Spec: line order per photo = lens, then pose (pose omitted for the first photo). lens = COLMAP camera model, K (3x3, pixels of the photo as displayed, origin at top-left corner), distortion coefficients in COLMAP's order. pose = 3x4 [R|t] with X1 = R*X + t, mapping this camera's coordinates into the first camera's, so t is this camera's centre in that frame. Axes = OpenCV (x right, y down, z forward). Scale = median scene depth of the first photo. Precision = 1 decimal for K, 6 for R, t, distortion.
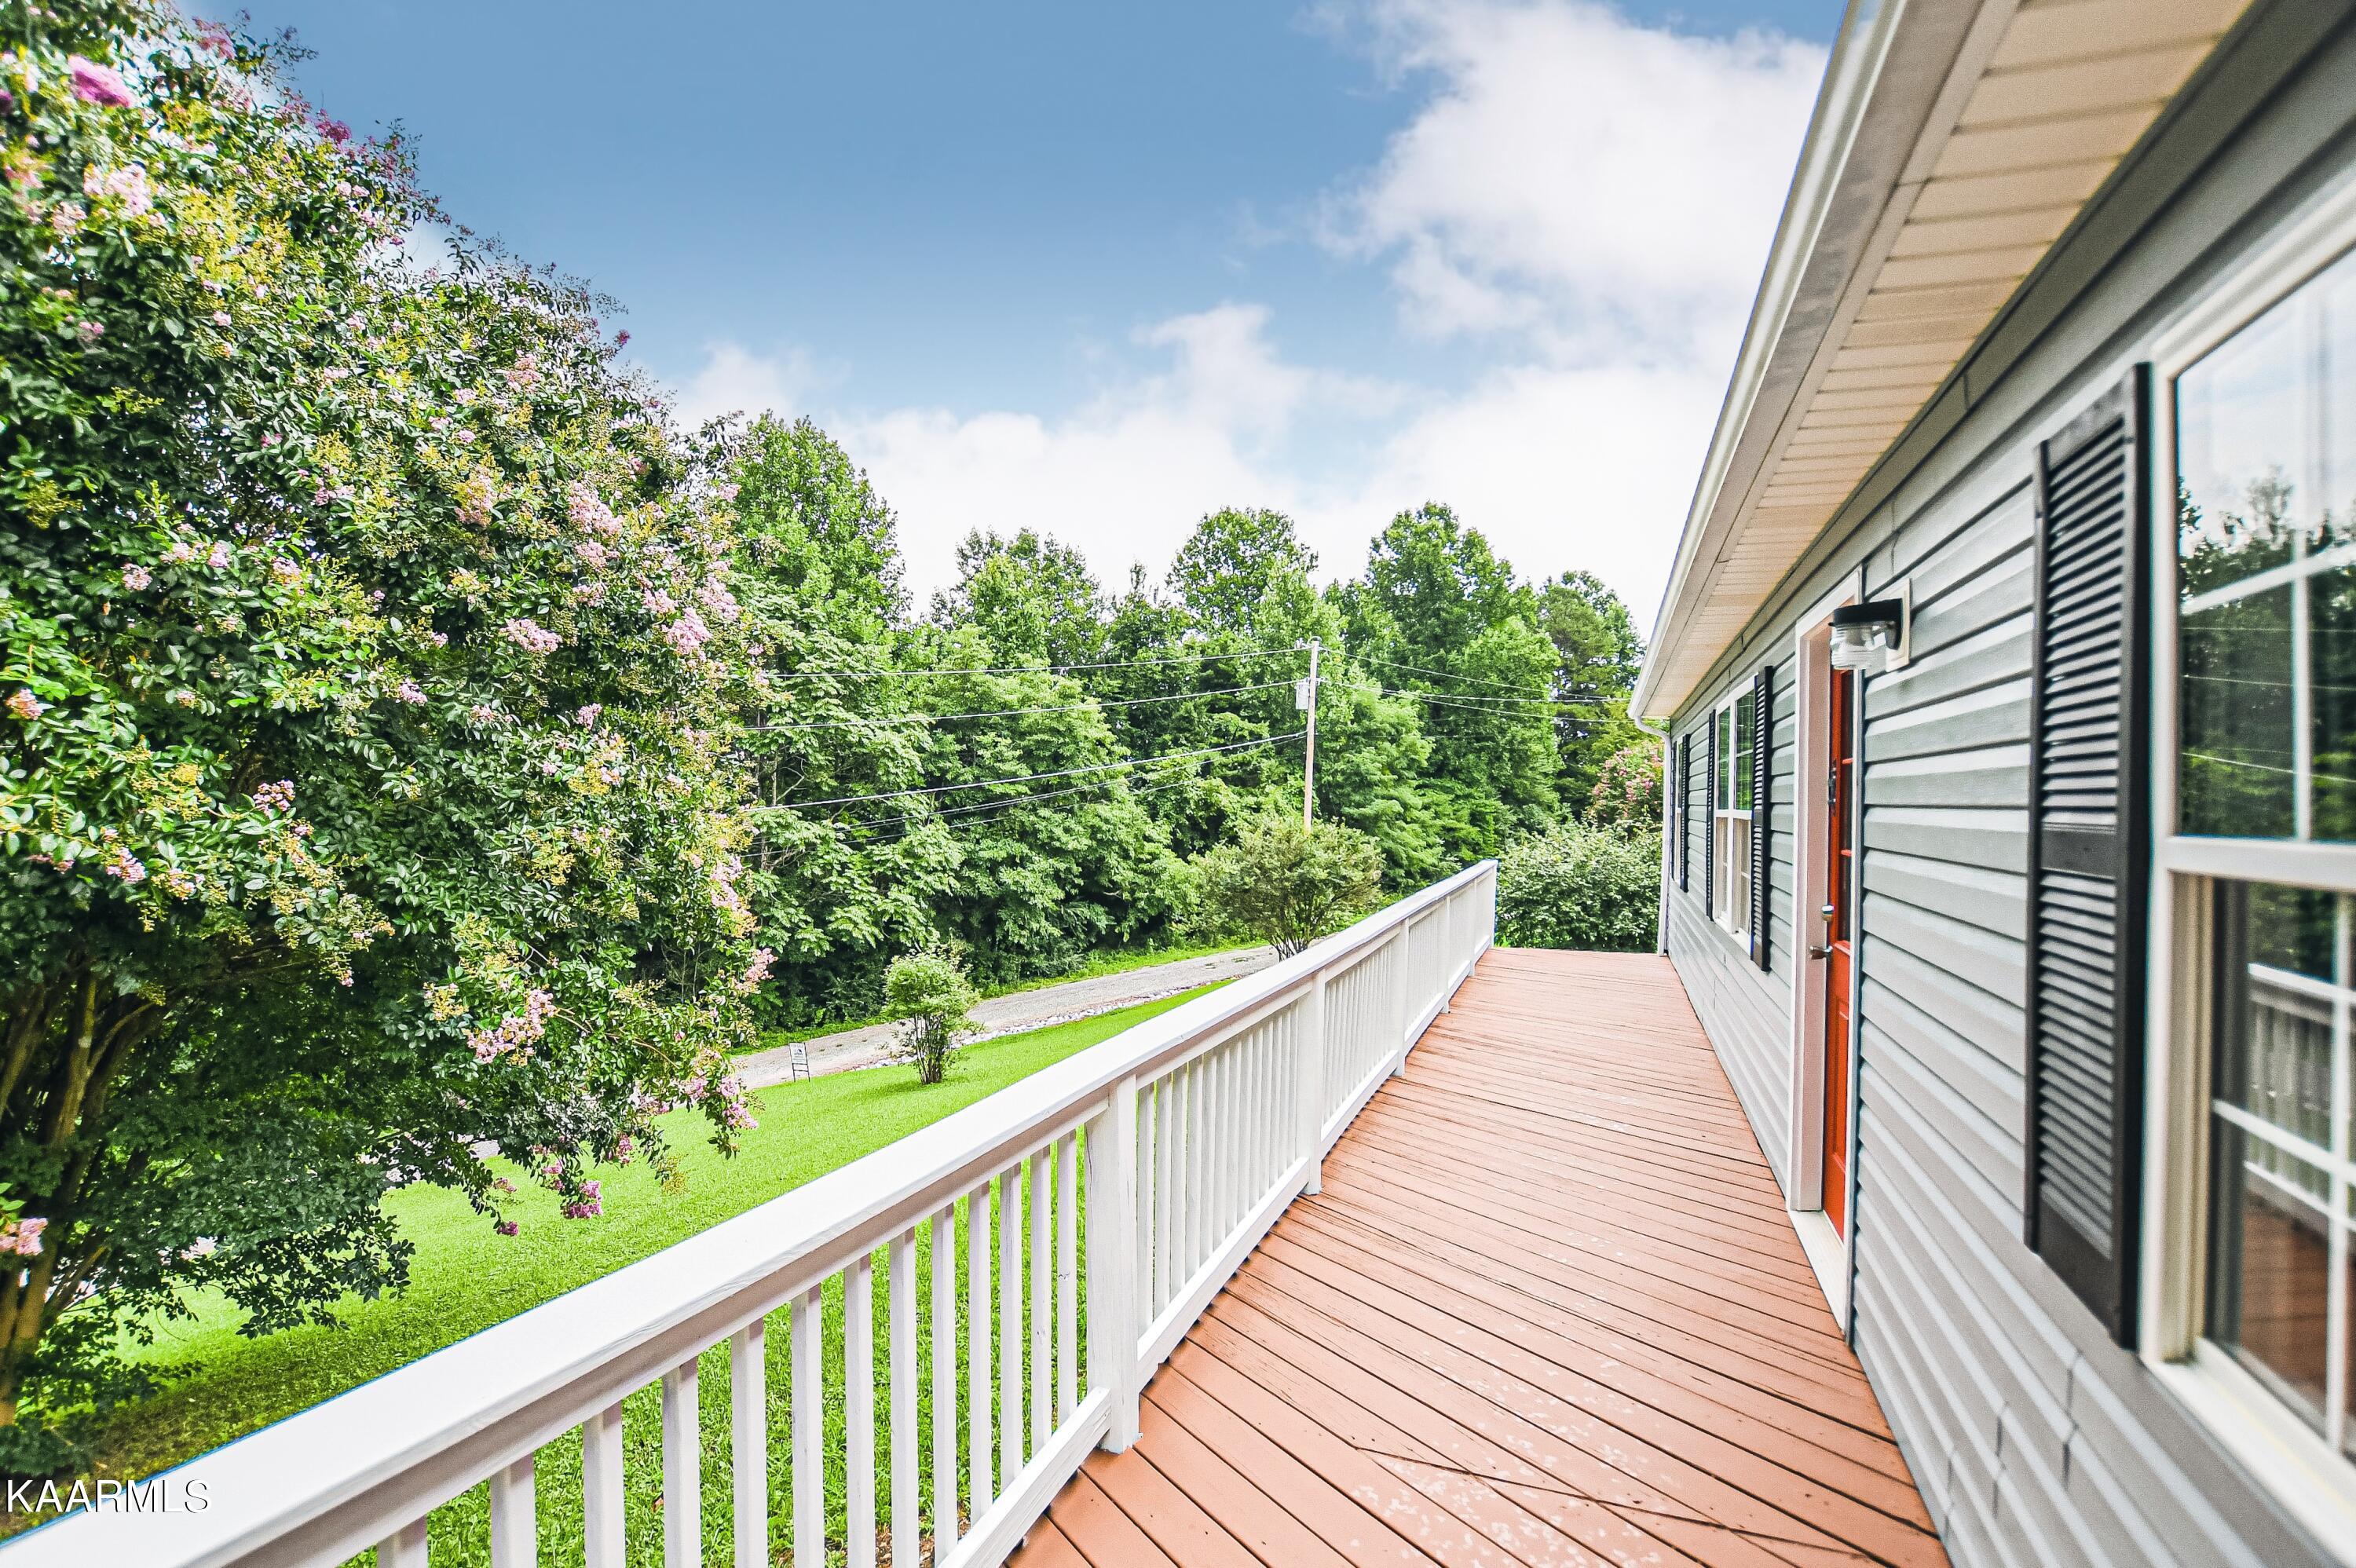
lens RADIAL K [[1041.1, 0, 1178.0], [0, 1041.1, 784.0], [0, 0, 1]] dist [-0.030088, -0.000110]
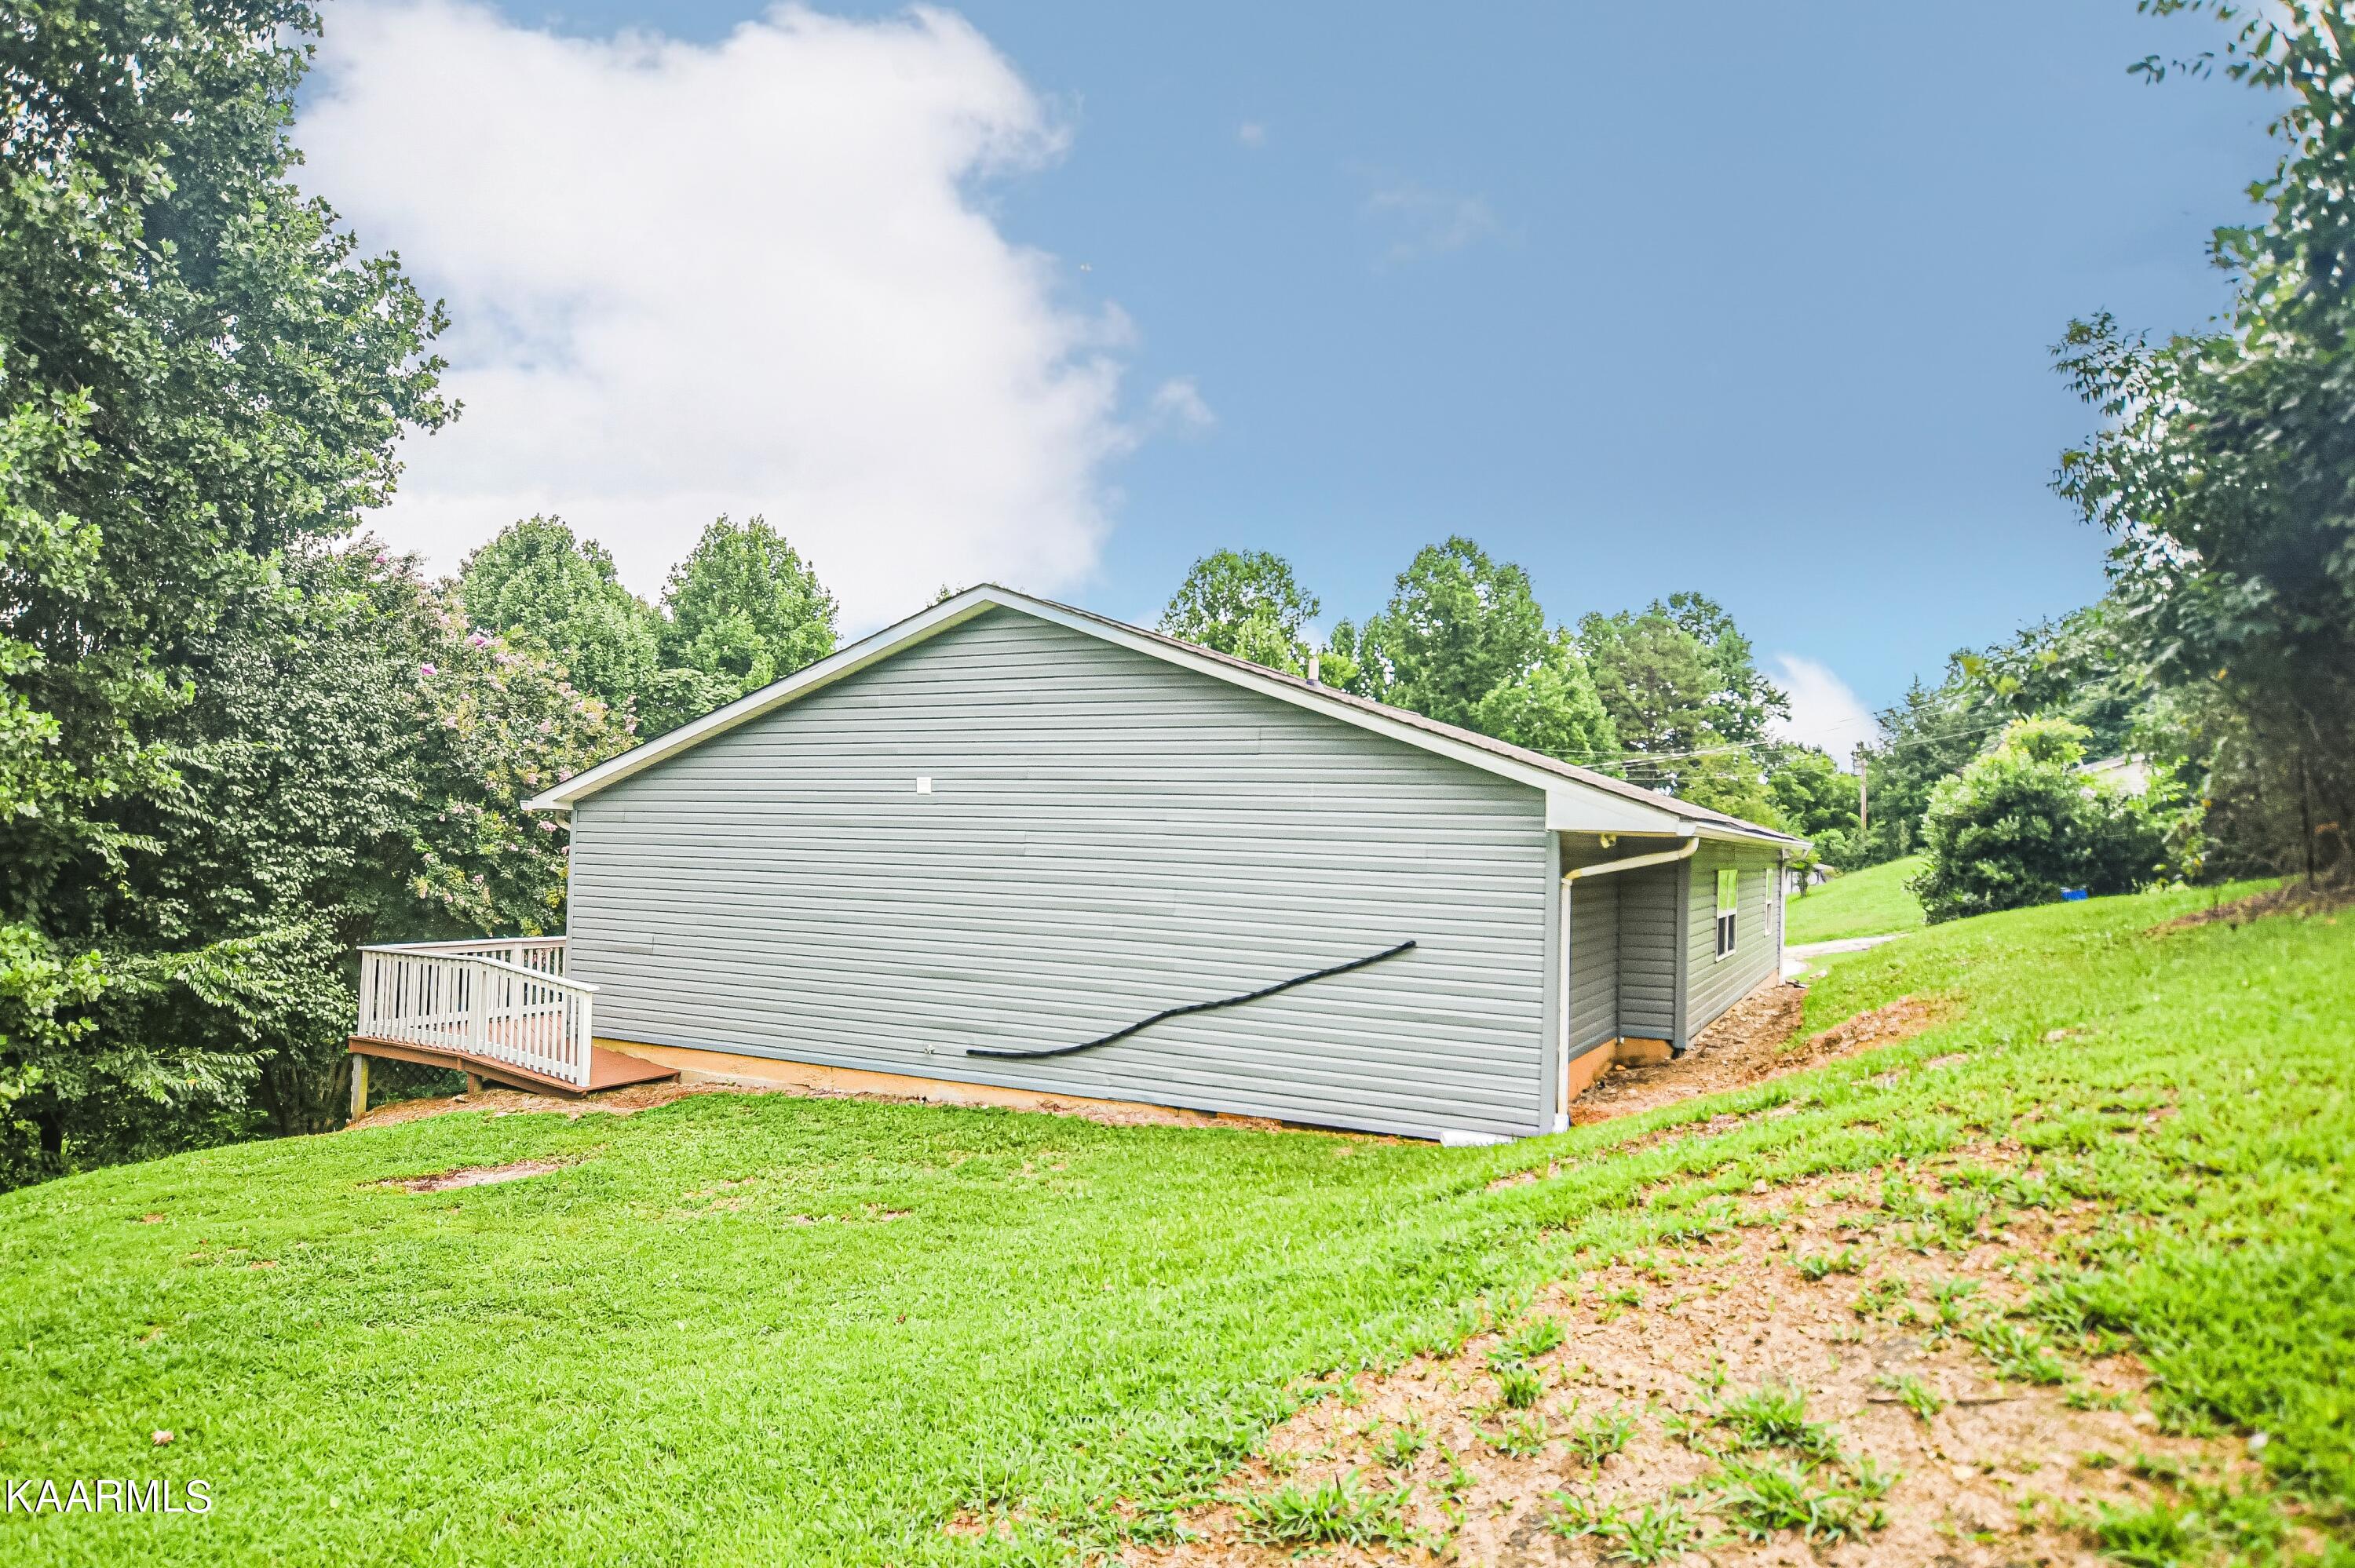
lens RADIAL K [[1392.1, 0, 1177.5], [0, 1392.1, 784.0], [0, 0, 1]] dist [0.001197, 0.000290]
pose [[0.994654, 0.003547, -0.103206, 0.276049], [-0.007248, 0.999343, -0.035500, -0.022502], [0.103012, 0.036058, 0.994026, -0.486756]]
